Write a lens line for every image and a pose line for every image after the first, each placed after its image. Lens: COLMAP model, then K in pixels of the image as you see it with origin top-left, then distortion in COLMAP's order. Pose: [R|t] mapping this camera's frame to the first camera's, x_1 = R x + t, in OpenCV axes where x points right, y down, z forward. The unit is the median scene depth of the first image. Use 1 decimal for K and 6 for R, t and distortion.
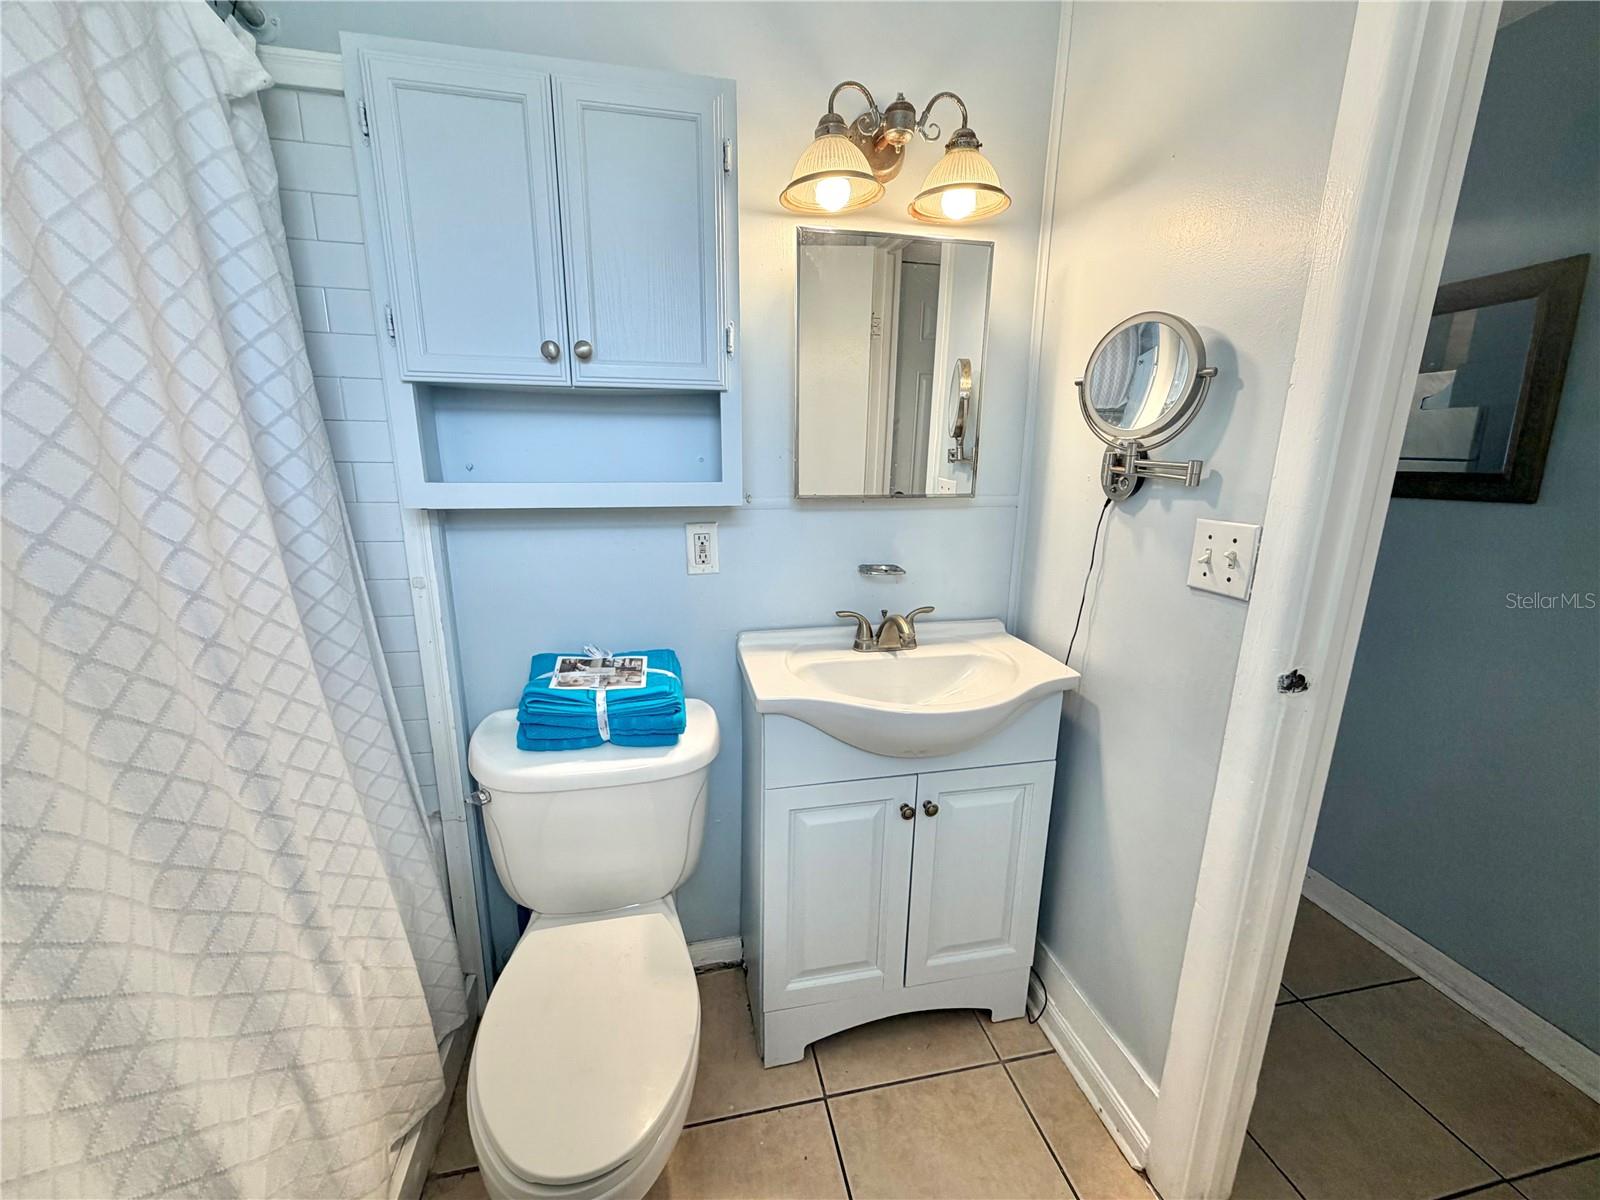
lens RADIAL K [[638.0, 0, 796.7], [0, 638.0, 603.0], [0, 0, 1]] dist [0.000443, 0.000045]
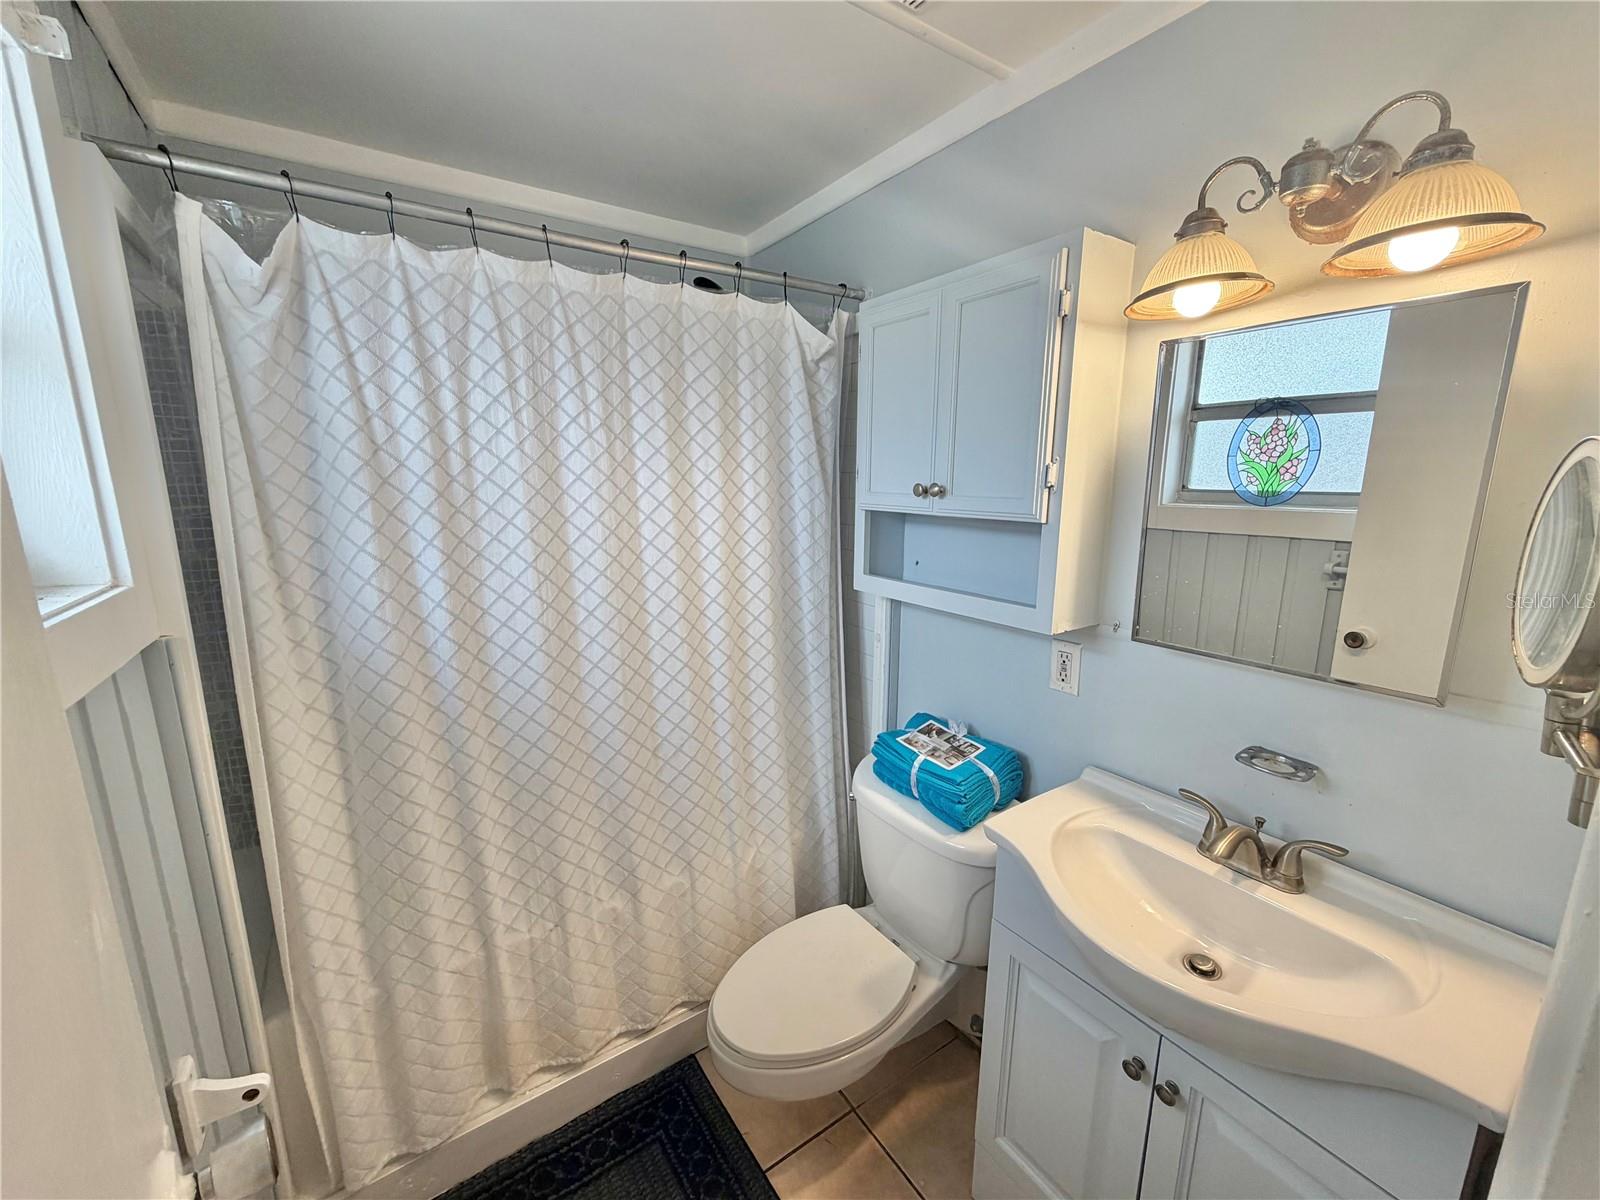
lens RADIAL K [[638.0, 0, 796.7], [0, 638.0, 603.0], [0, 0, 1]] dist [0.000443, 0.000045]
pose [[0.381077, 0.176457, -0.907548, 0.625135], [-0.217678, 0.971147, 0.097421, -0.205083], [0.898553, 0.160428, 0.408492, 0.233186]]
